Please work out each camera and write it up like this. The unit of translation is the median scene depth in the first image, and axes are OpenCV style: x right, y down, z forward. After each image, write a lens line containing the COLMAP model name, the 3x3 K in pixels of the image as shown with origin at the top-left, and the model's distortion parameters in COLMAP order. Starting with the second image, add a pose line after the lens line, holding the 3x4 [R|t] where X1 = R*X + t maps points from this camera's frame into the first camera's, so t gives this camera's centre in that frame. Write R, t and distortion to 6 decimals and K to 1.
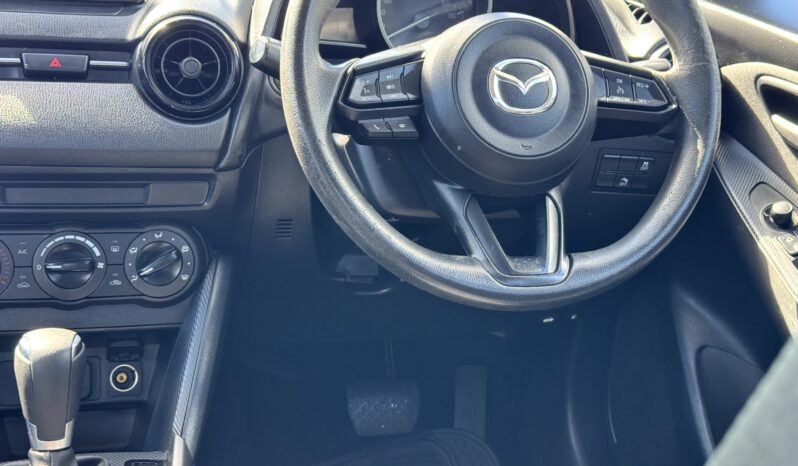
lens RADIAL K [[1153.5, 0, 399.0], [0, 1153.5, 233.0], [0, 0, 1]] dist [0.153075, 0.050009]
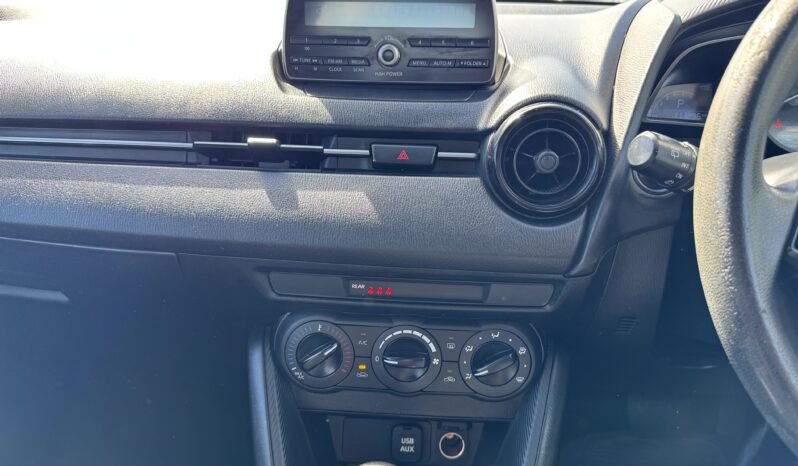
lens RADIAL K [[515.0, 0, 396.2], [0, 515.0, 207.4], [0, 0, 1]] dist [0.075767, 0.000206]
pose [[0.948501, 0.079766, -0.306567, -0.163959], [-0.046363, 0.992312, 0.114746, -0.147933], [0.313363, -0.094623, 0.944907, 0.589144]]
